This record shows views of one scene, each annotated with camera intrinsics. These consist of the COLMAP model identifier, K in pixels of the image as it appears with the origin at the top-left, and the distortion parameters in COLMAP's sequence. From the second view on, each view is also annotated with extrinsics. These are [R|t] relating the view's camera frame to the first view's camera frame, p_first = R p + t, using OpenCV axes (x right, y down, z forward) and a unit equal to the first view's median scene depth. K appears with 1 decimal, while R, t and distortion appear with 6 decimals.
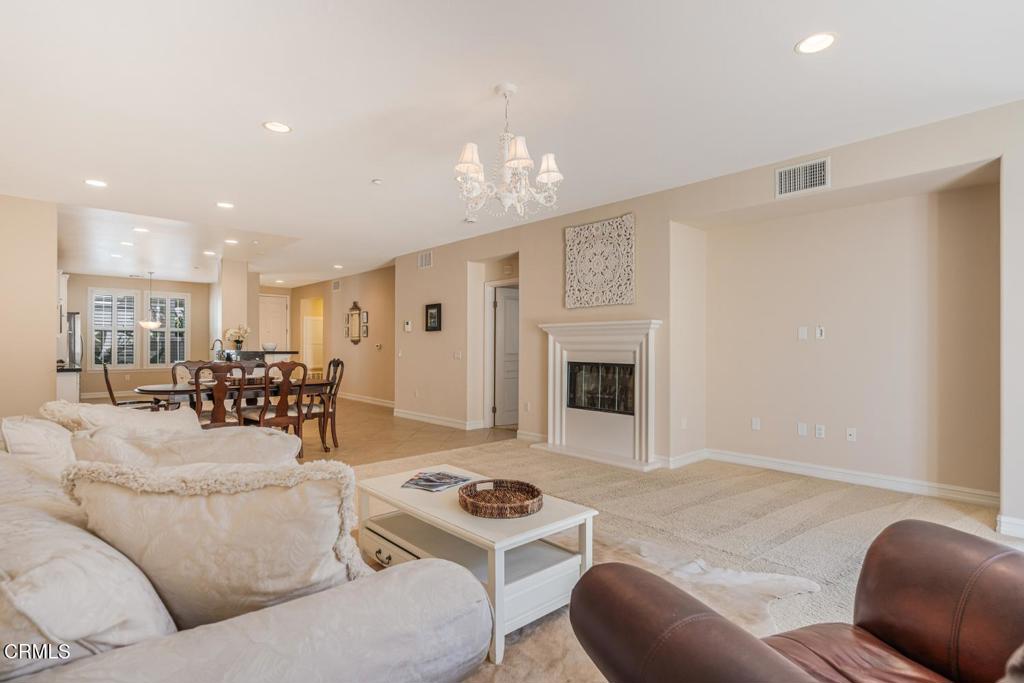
lens RADIAL K [[507.0, 0, 510.3], [0, 507.0, 345.1], [0, 0, 1]] dist [-0.004658, -0.000474]
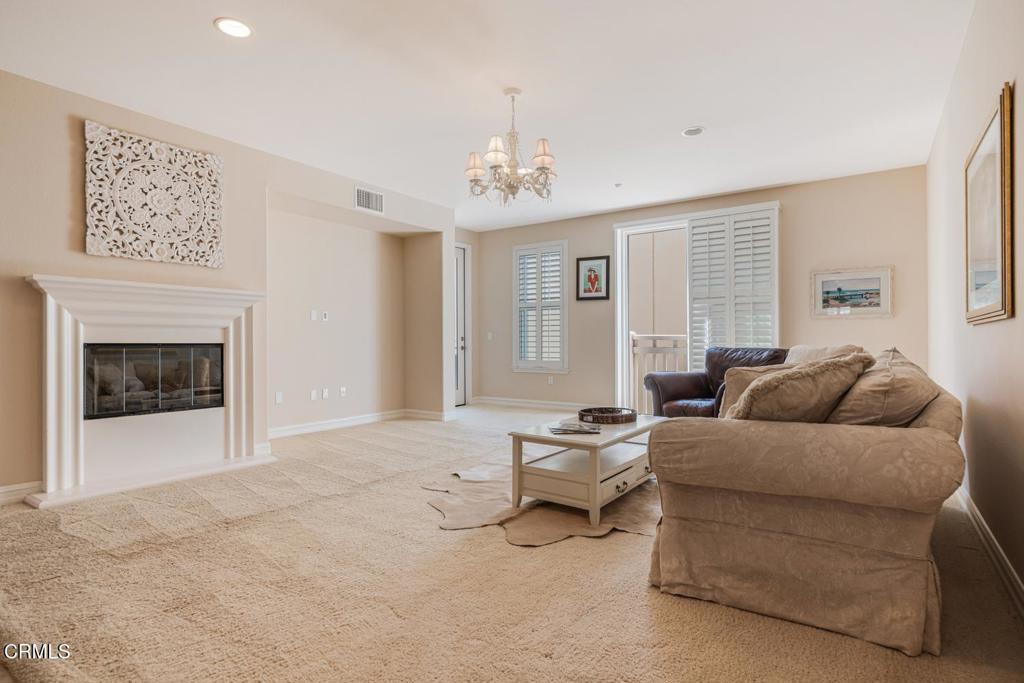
lens RADIAL K [[520.5, 0, 510.5], [0, 520.5, 343.4], [0, 0, 1]] dist [-0.002205, -0.000237]
pose [[-0.208609, -0.004836, 0.977987, -0.903285], [0.001339, 0.999985, 0.005230, 0.046147], [-0.977998, 0.002400, -0.208599, 0.976649]]
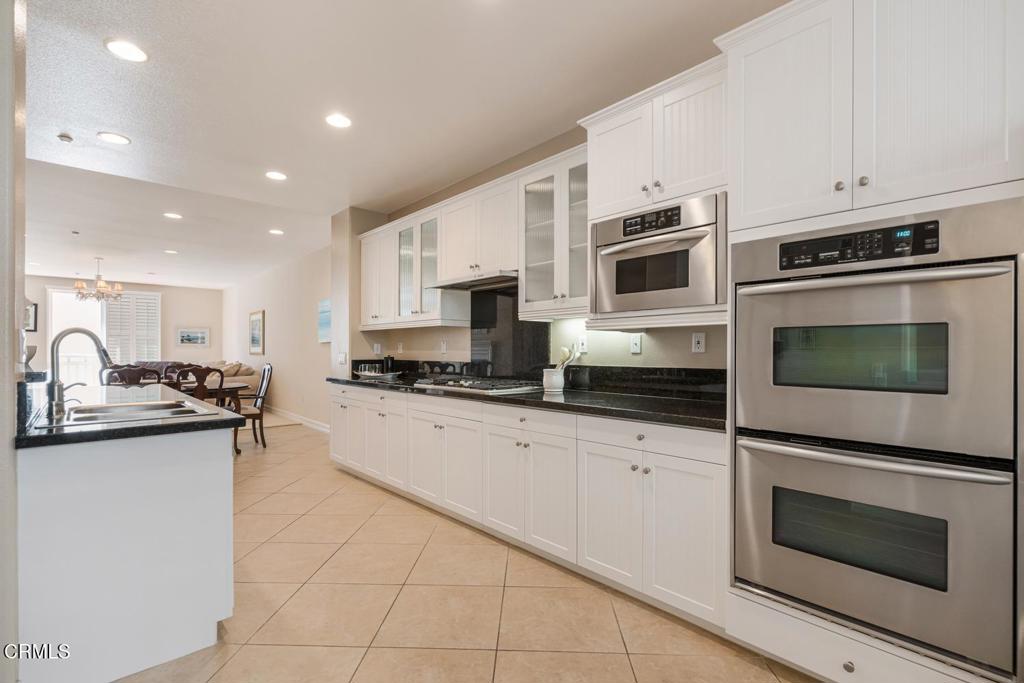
lens RADIAL K [[470.9, 0, 513.5], [0, 470.9, 348.5], [0, 0, 1]] dist [-0.009591, 0.001372]
pose [[-0.999912, -0.002856, 0.012955, -1.300970], [-0.002971, 0.999957, -0.008841, 0.029400], [-0.012929, -0.008879, -0.999877, 1.760446]]
